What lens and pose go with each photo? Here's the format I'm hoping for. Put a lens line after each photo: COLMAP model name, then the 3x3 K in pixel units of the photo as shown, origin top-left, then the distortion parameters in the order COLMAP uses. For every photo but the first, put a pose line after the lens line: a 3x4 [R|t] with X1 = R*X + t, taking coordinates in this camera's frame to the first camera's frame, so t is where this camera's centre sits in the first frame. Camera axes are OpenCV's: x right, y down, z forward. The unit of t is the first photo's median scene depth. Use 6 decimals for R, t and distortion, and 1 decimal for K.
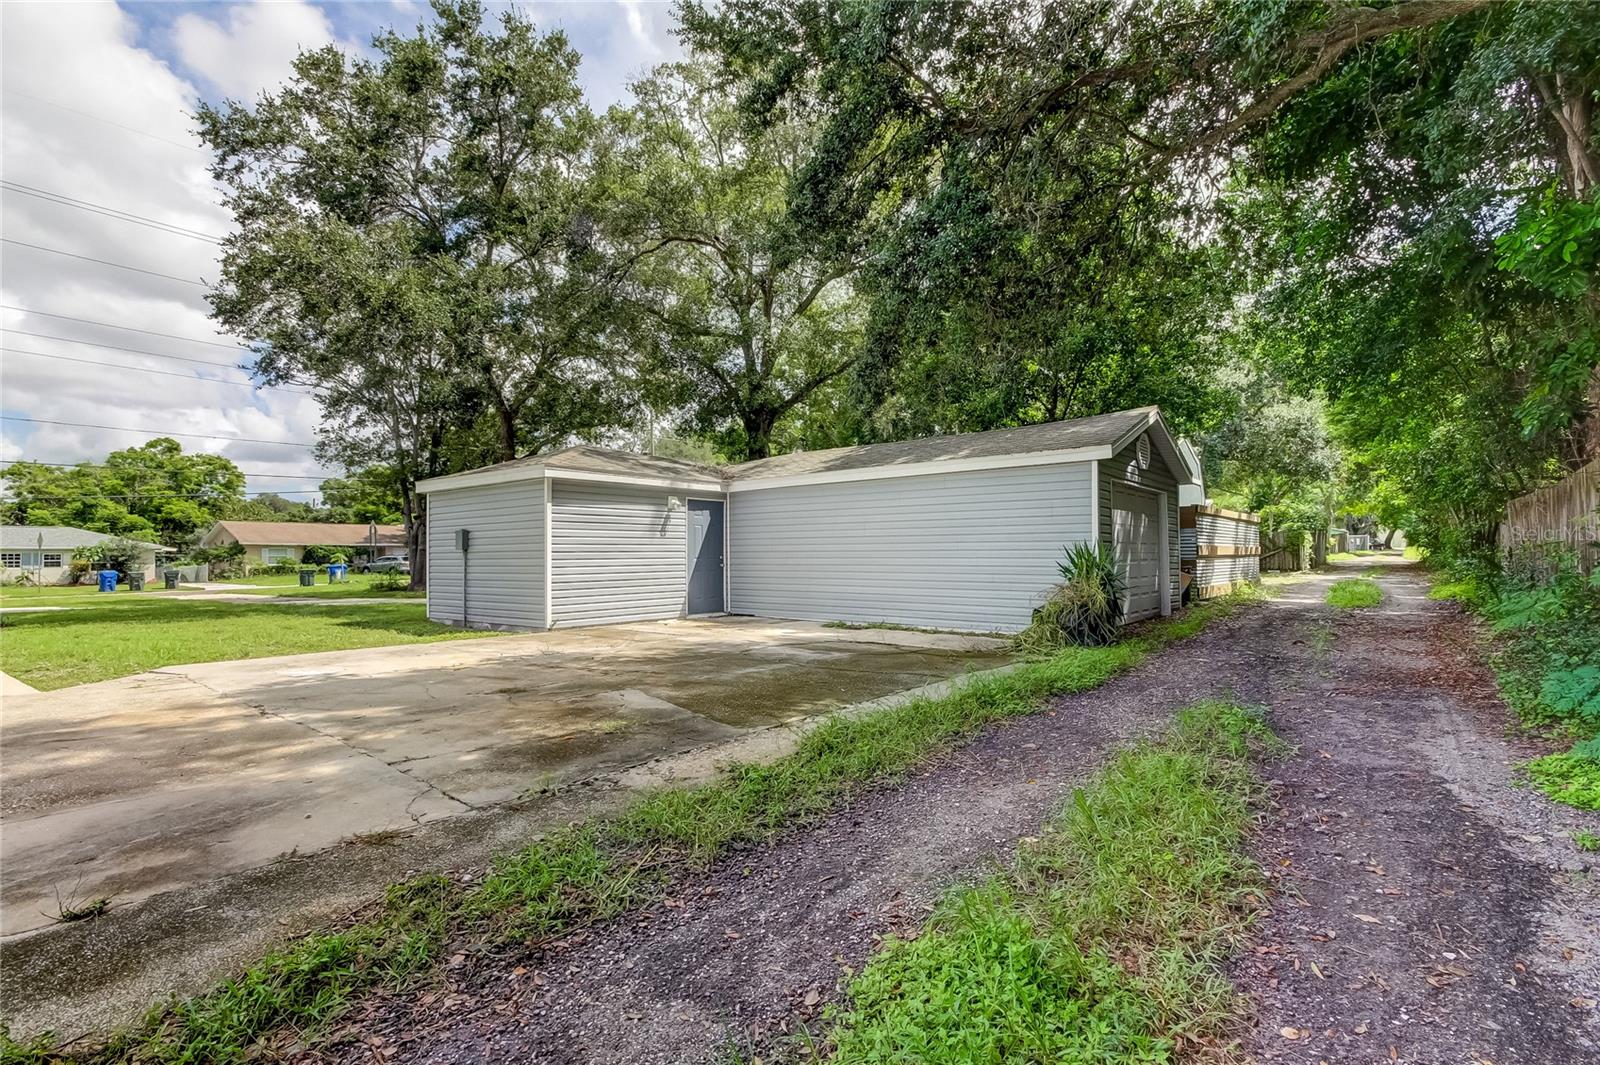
lens RADIAL K [[741.3, 0, 794.5], [0, 741.3, 549.6], [0, 0, 1]] dist [0.031602, -0.011337]
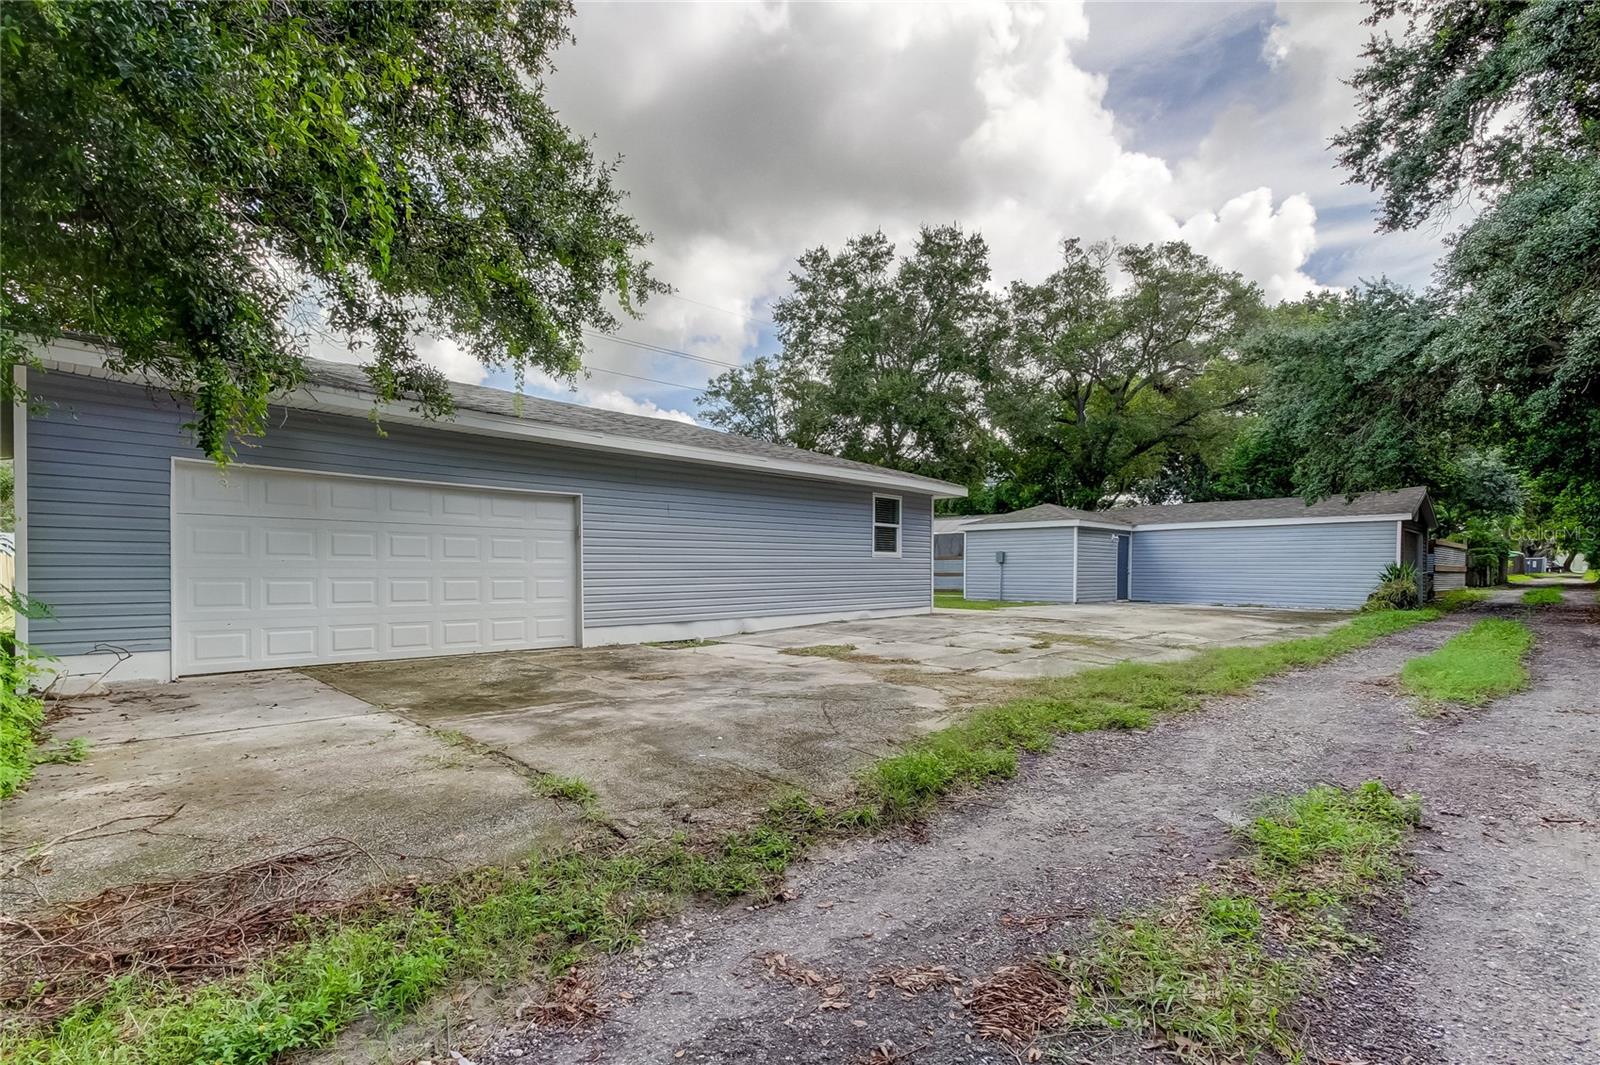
lens RADIAL K [[741.3, 0, 794.5], [0, 741.3, 549.6], [0, 0, 1]] dist [0.031602, -0.011337]
pose [[0.991862, 0.016354, -0.126260, -0.481660], [-0.018065, 0.999760, -0.012417, 0.002134], [0.126026, 0.014597, 0.991919, -0.592810]]
